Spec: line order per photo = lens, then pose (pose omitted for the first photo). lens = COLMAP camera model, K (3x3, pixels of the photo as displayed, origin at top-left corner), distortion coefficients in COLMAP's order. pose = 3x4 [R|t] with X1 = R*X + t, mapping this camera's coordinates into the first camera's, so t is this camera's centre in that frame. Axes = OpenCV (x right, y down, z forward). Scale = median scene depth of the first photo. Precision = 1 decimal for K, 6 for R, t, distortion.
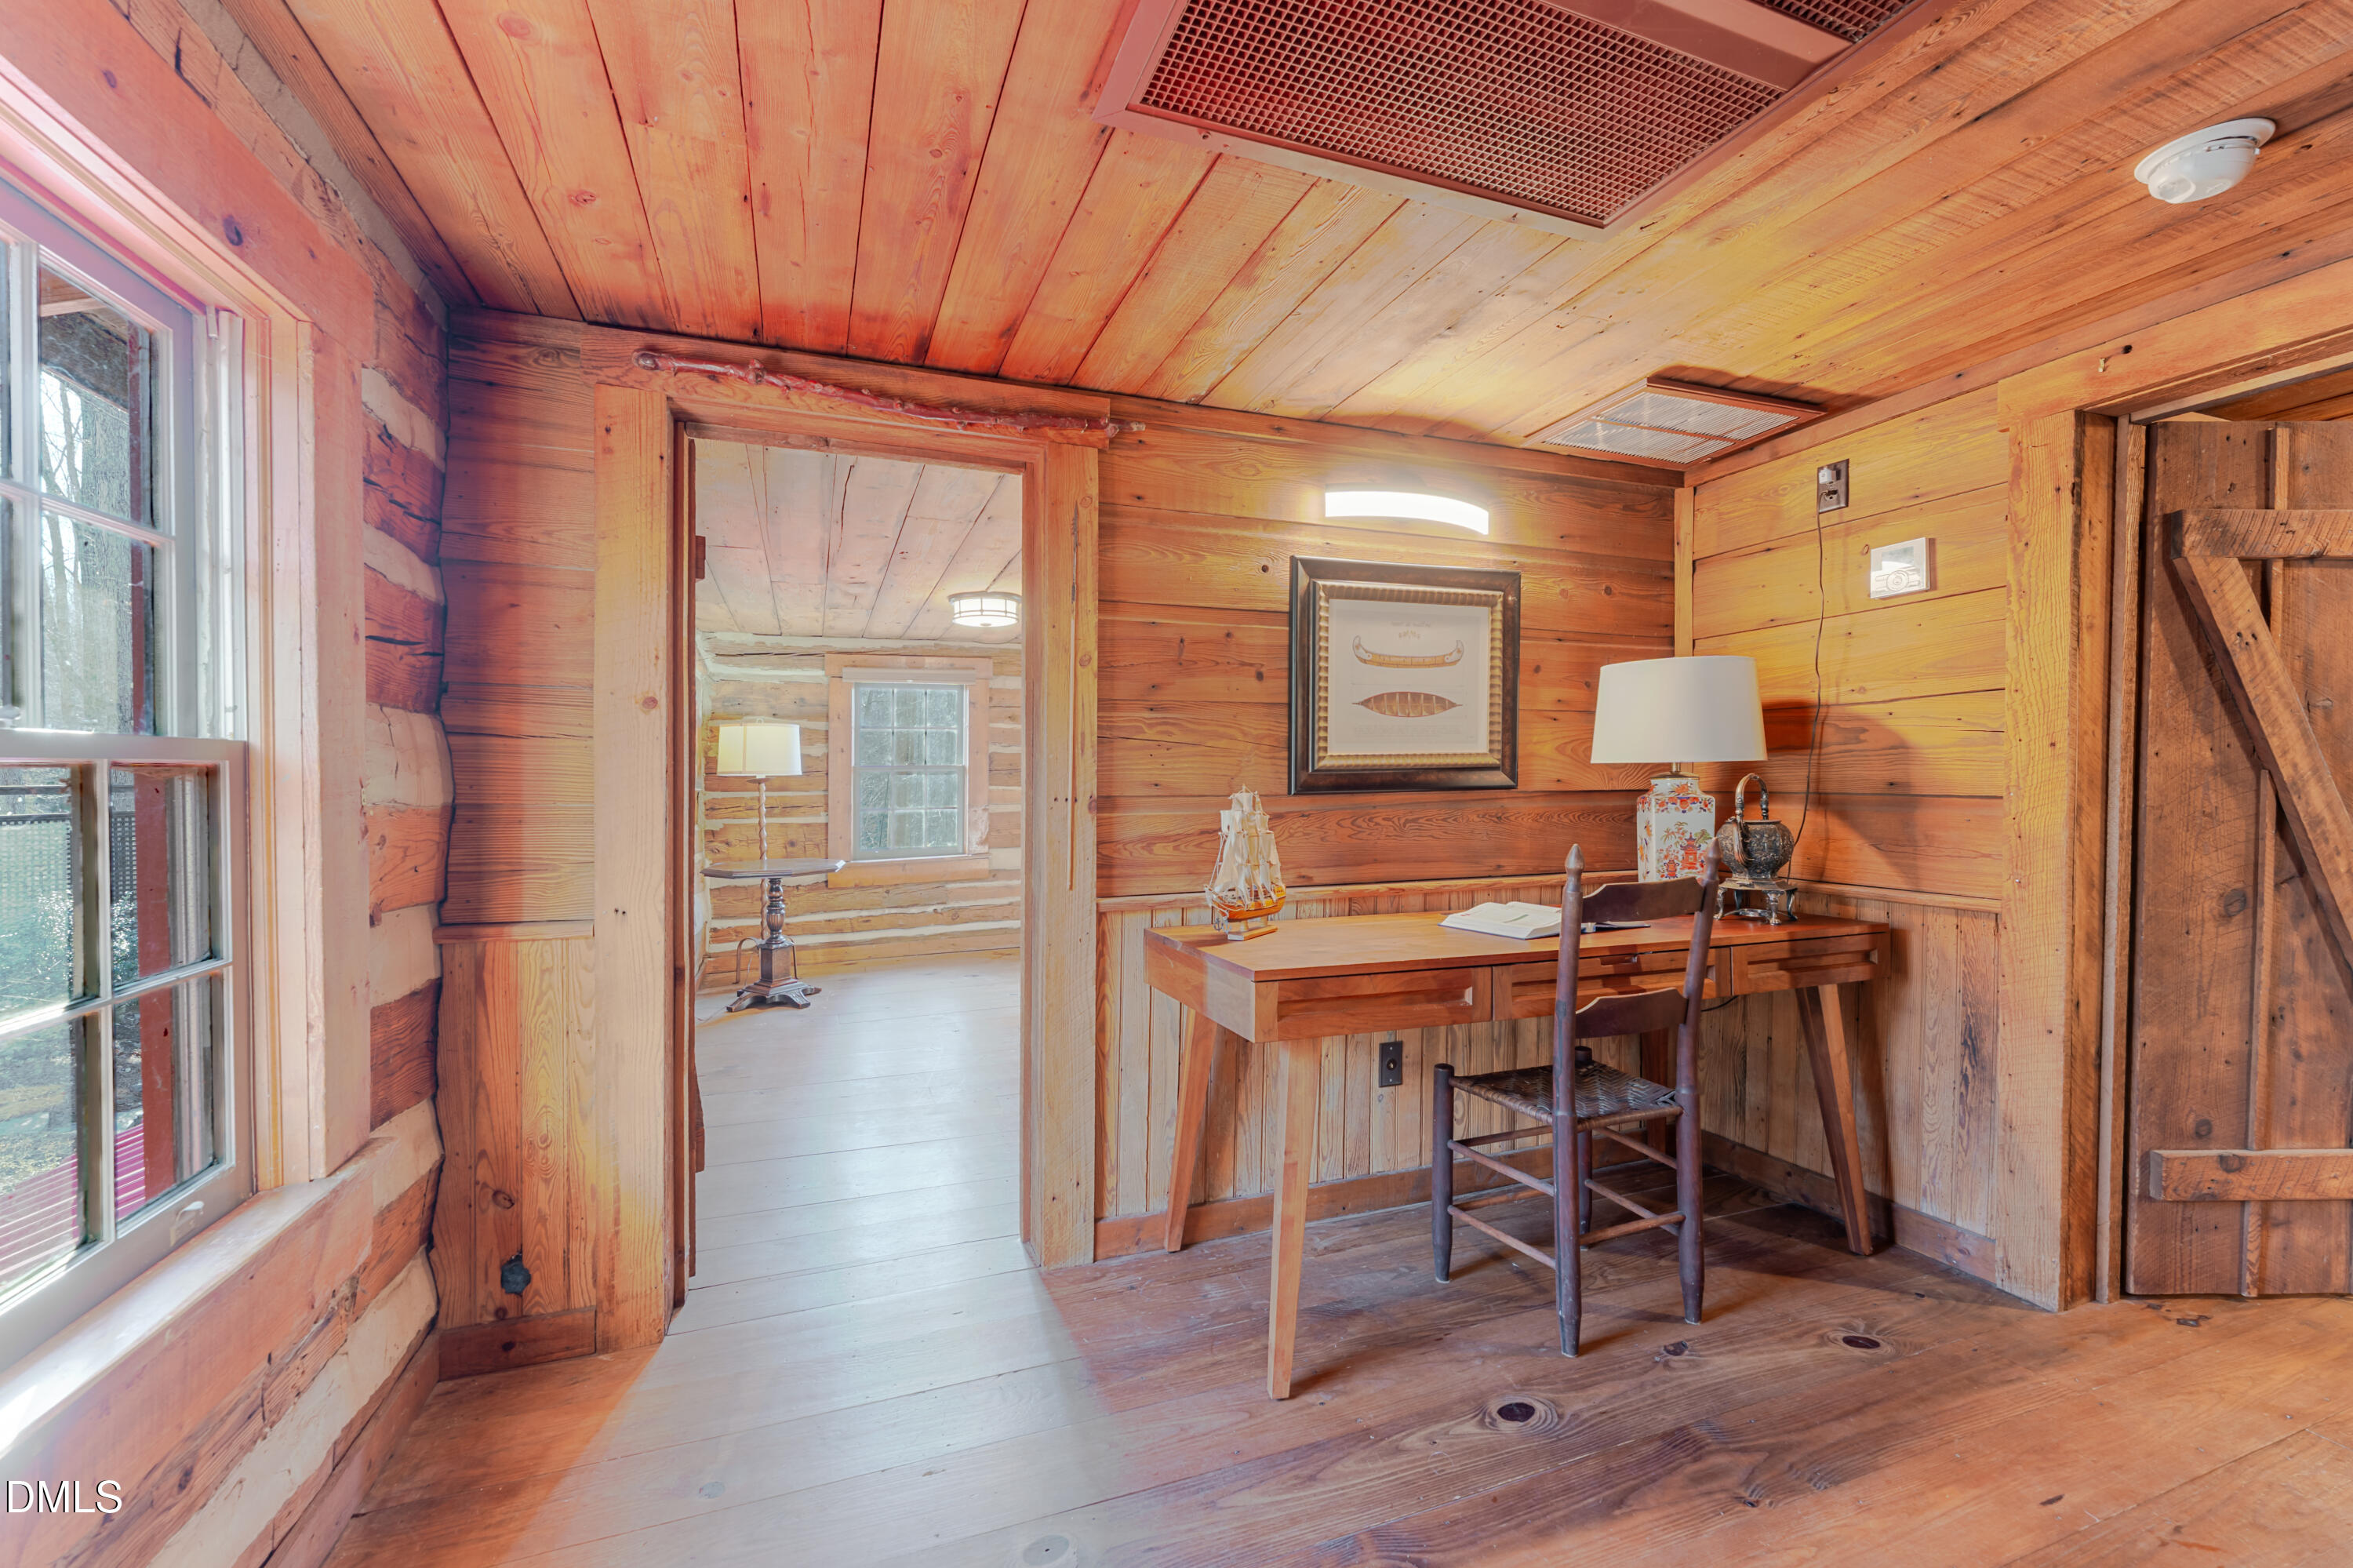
lens RADIAL K [[944.7, 0, 1164.4], [0, 944.7, 812.4], [0, 0, 1]] dist [0.000966, -0.000446]
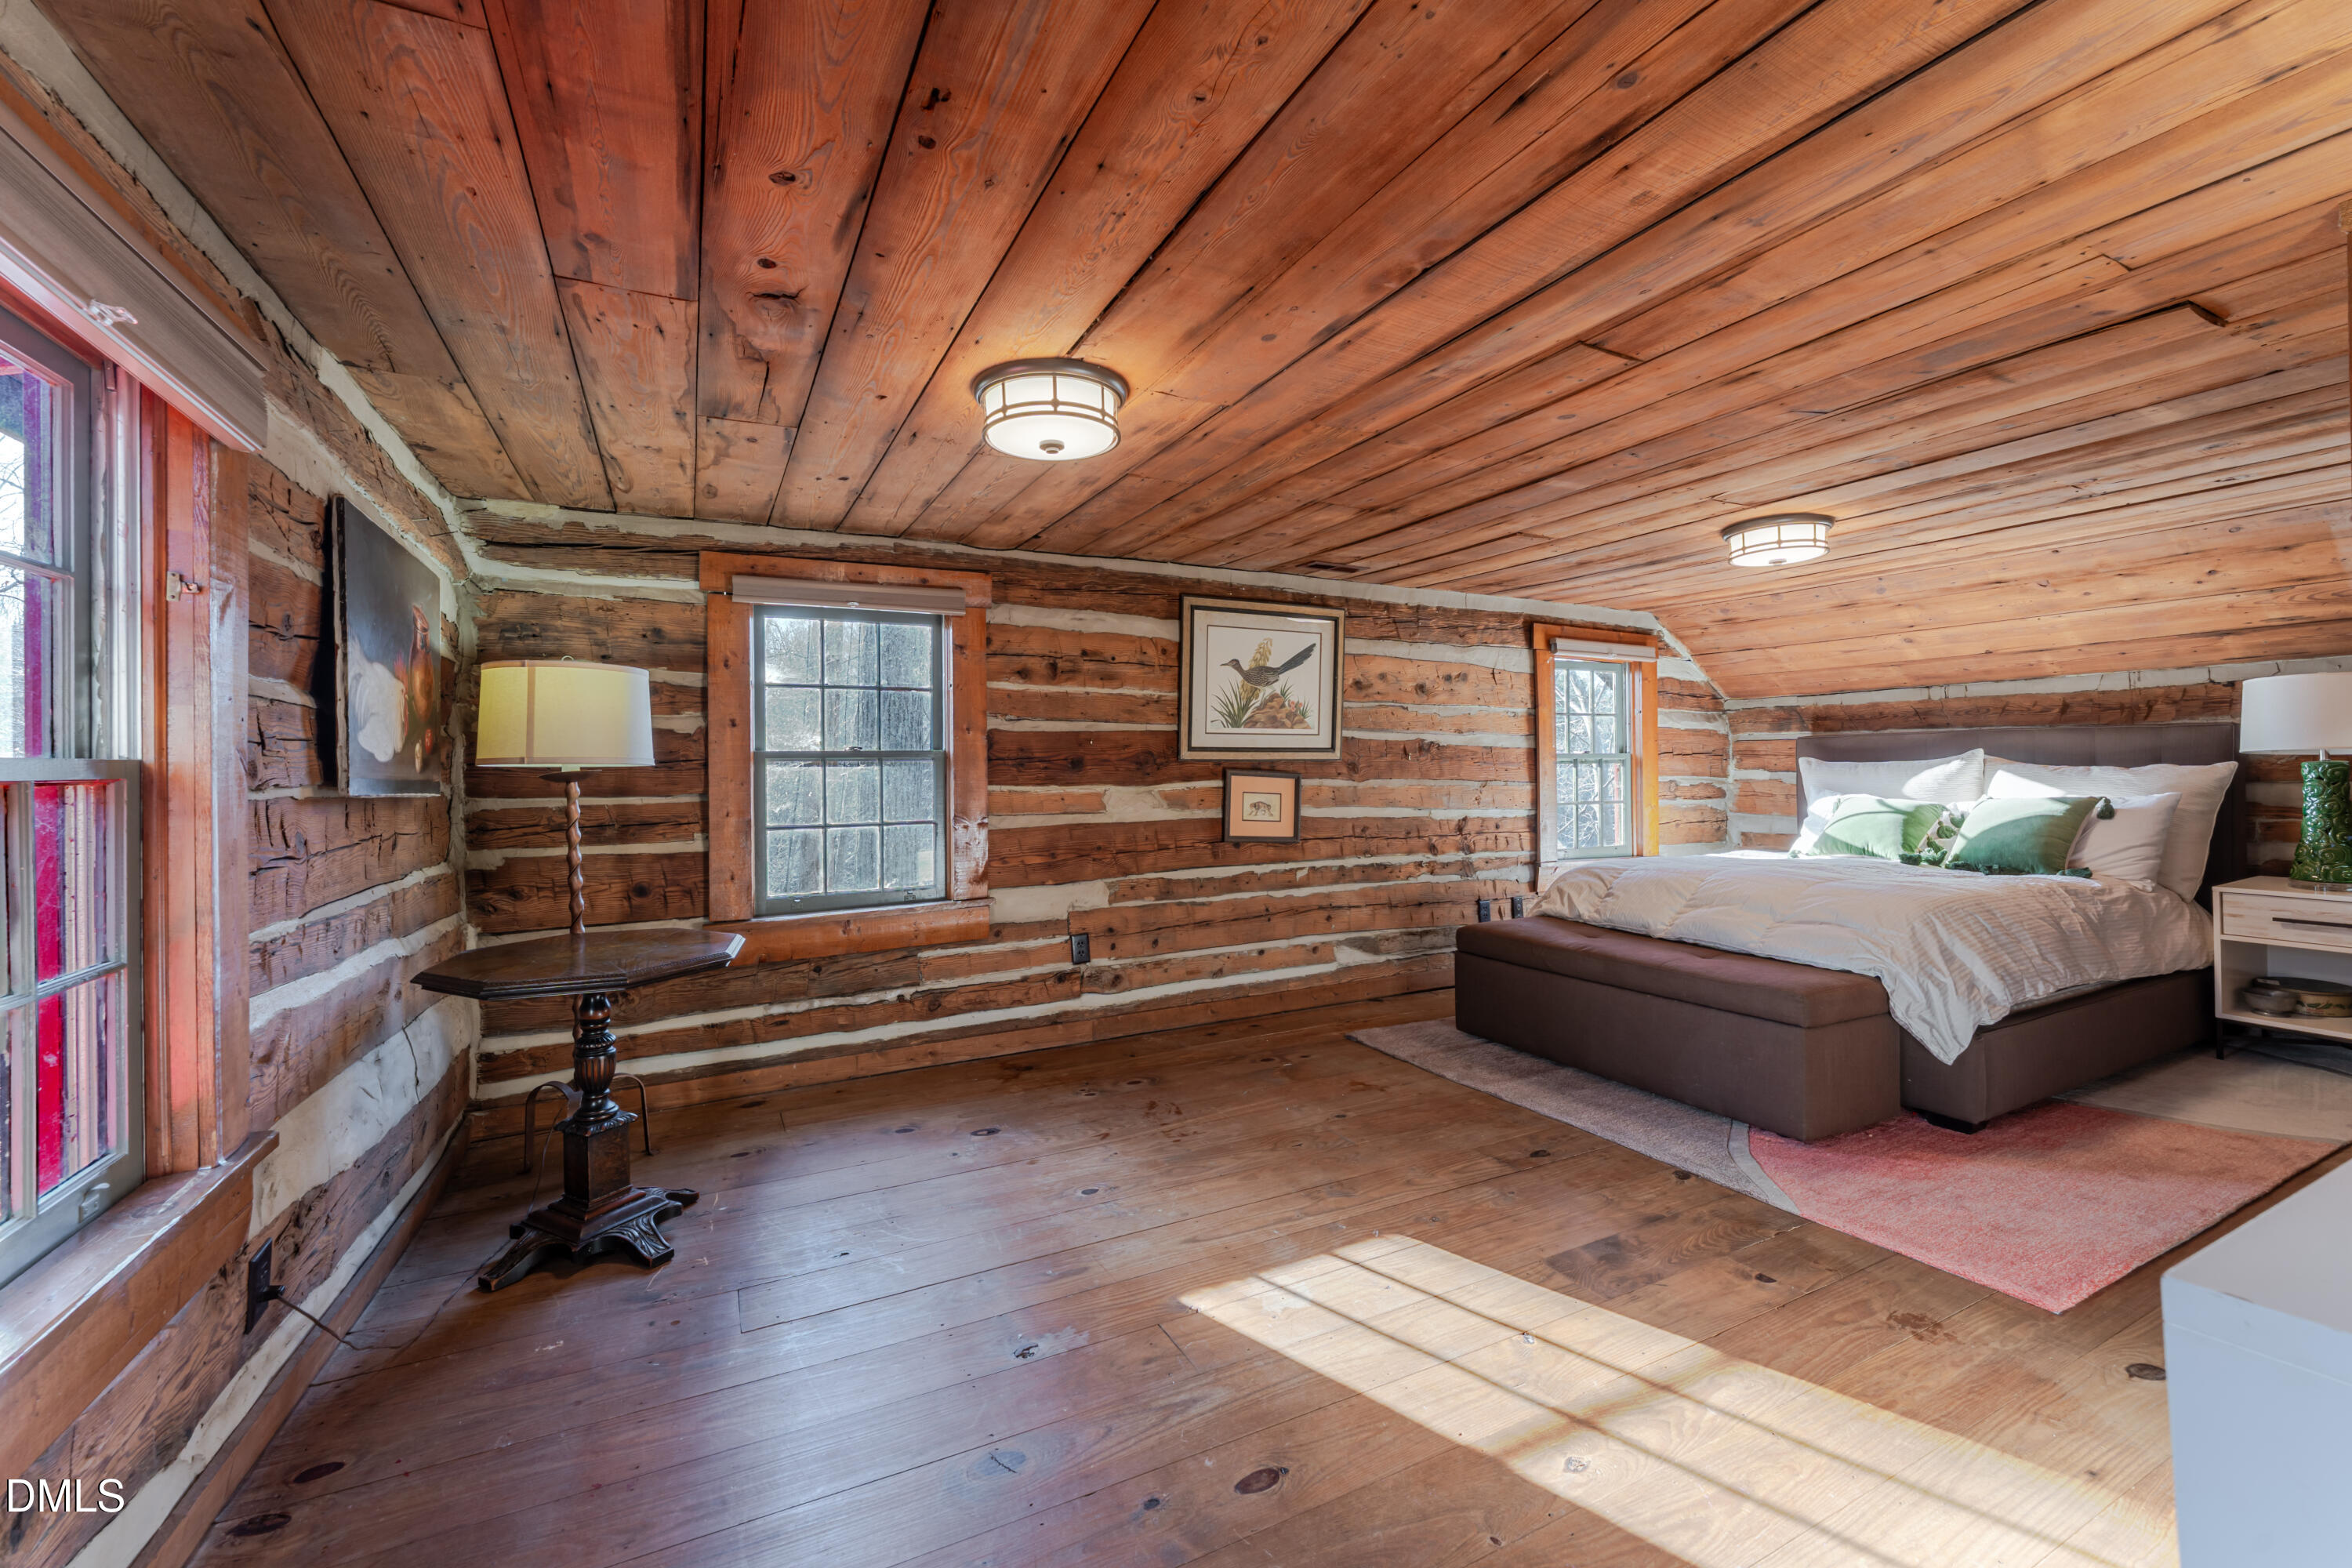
lens RADIAL K [[944.3, 0, 1162.6], [0, 944.3, 818.8], [0, 0, 1]] dist [0.000966, -0.000446]
pose [[0.994327, -0.007084, 0.106128, -0.342661], [0.006135, 0.999938, 0.009260, -0.028374], [-0.106188, -0.008556, 0.994309, 0.963908]]
